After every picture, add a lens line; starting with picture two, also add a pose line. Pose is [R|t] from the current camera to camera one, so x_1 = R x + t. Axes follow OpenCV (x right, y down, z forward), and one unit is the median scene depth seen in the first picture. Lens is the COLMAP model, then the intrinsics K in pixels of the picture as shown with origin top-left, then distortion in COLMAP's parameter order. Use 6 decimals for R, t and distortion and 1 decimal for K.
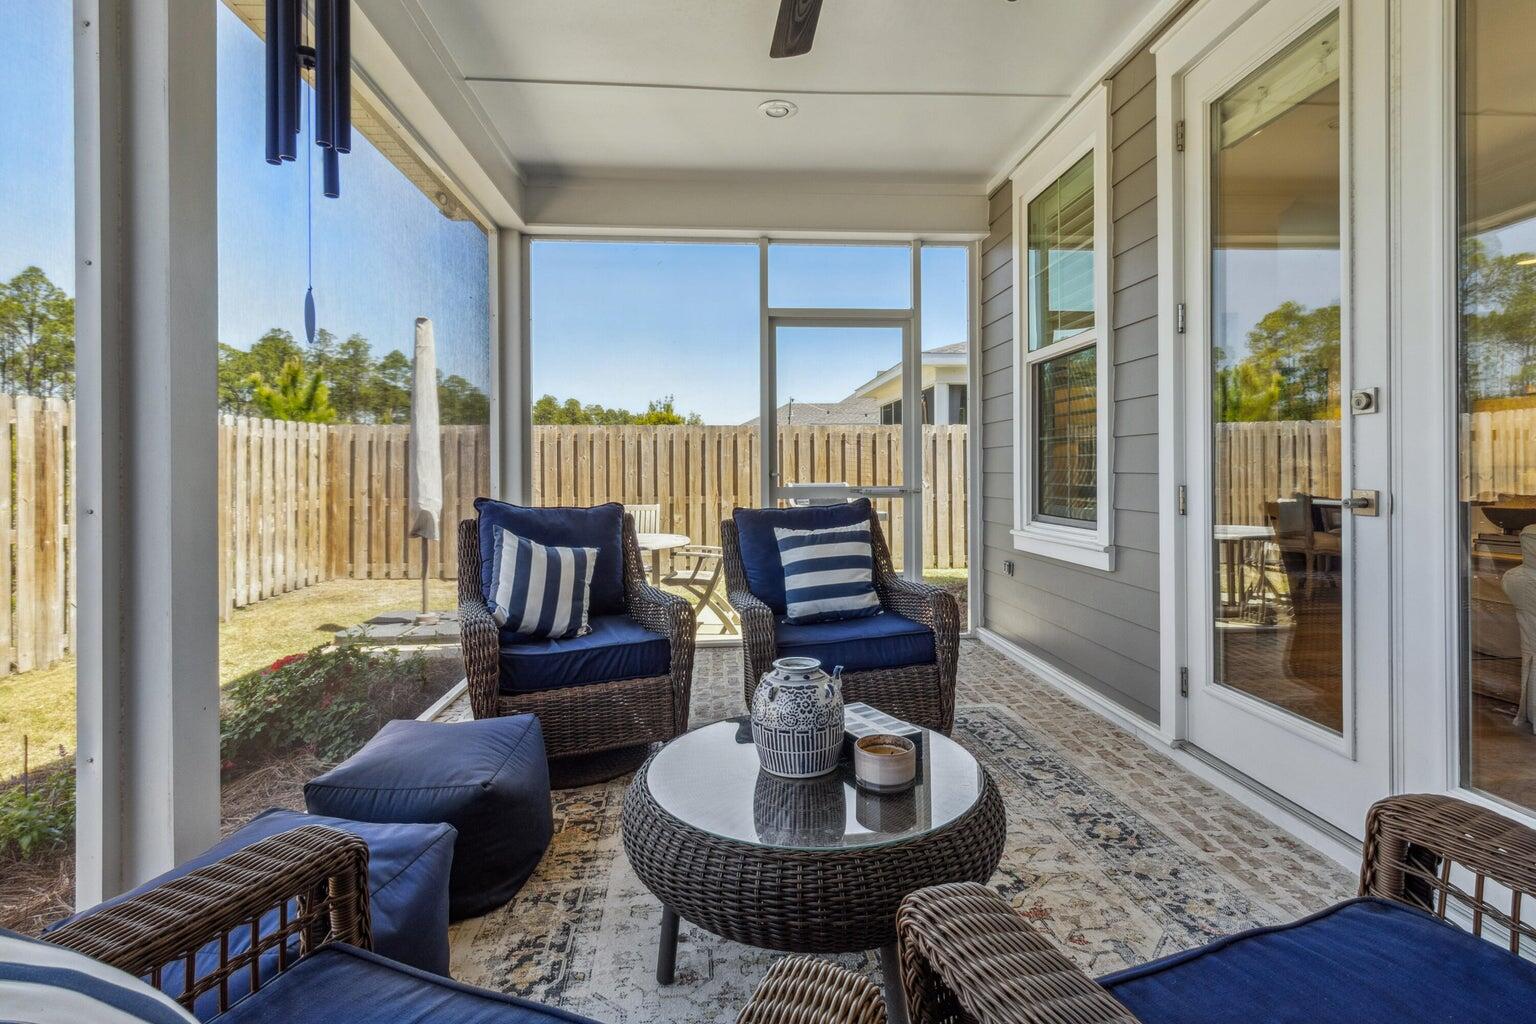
lens RADIAL K [[727.2, 0, 788.0], [0, 727.2, 473.9], [0, 0, 1]] dist [0.002652, -0.002671]
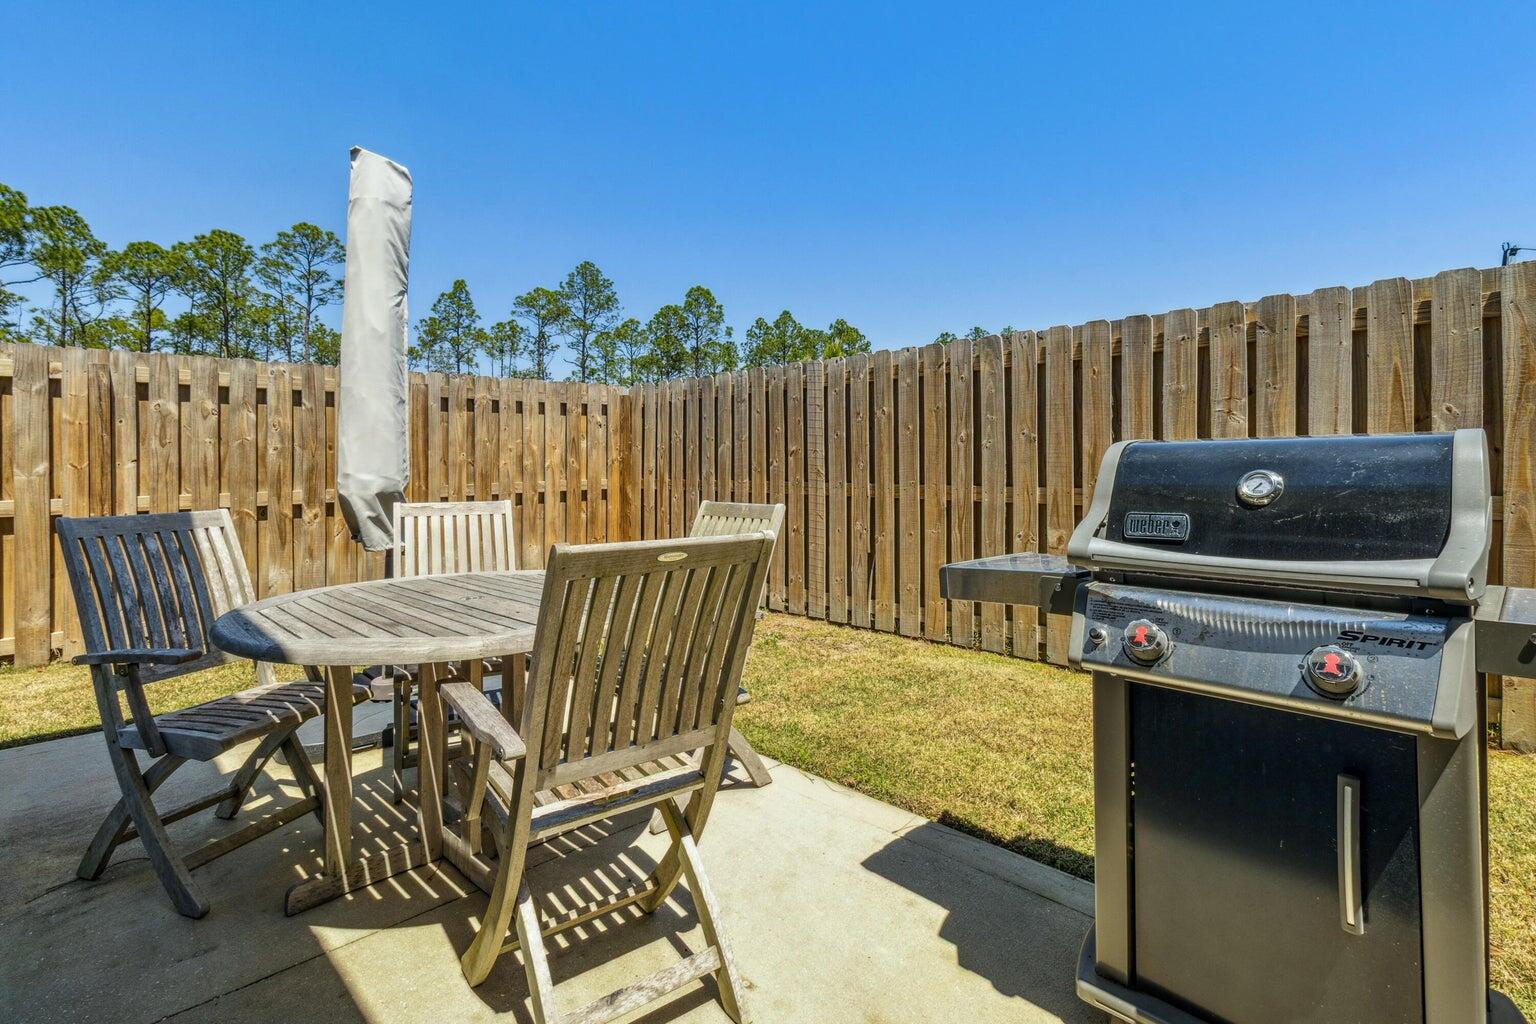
lens RADIAL K [[727.2, 0, 758.6], [0, 727.2, 463.2], [0, 0, 1]] dist [0.002652, -0.002671]
pose [[0.630425, 0.002394, -0.776246, 0.078432], [0.000387, 0.999994, 0.003398, 0.014366], [0.776250, -0.002443, 0.630421, 0.589573]]
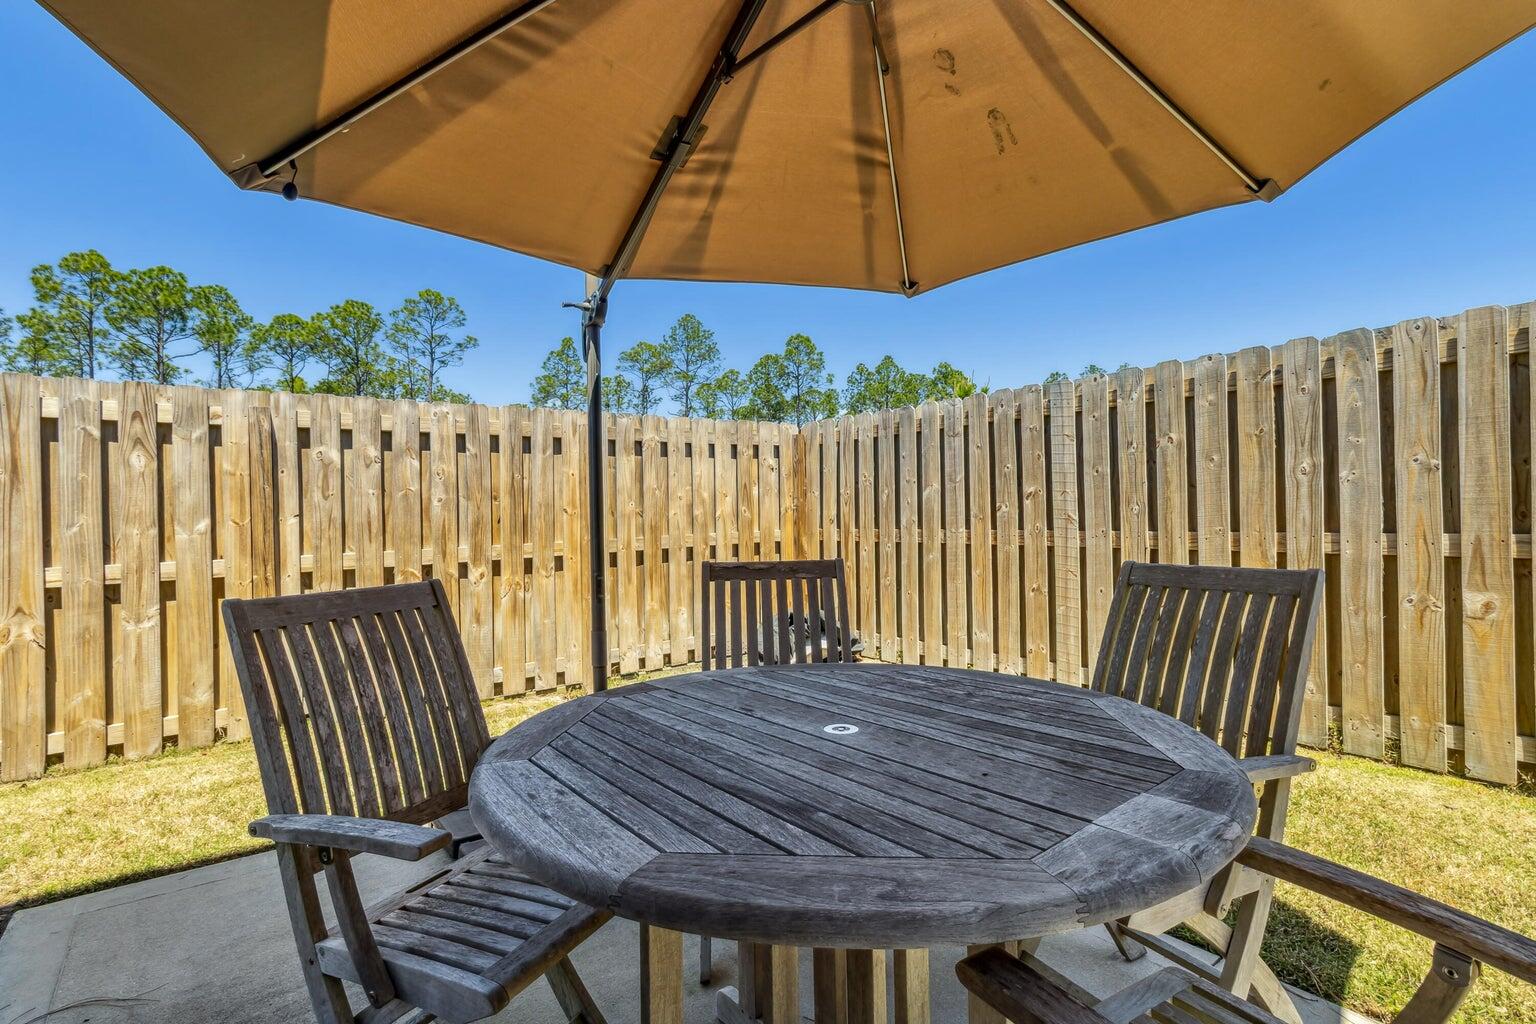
lens RADIAL K [[727.2, 0, 767.1], [0, 727.2, 513.5], [0, 0, 1]] dist [0.002652, -0.002671]
pose [[0.533260, -0.005571, -0.845933, -0.049626], [0.016009, 0.999866, 0.003507, 0.015834], [0.845800, -0.015413, 0.533277, 0.577785]]
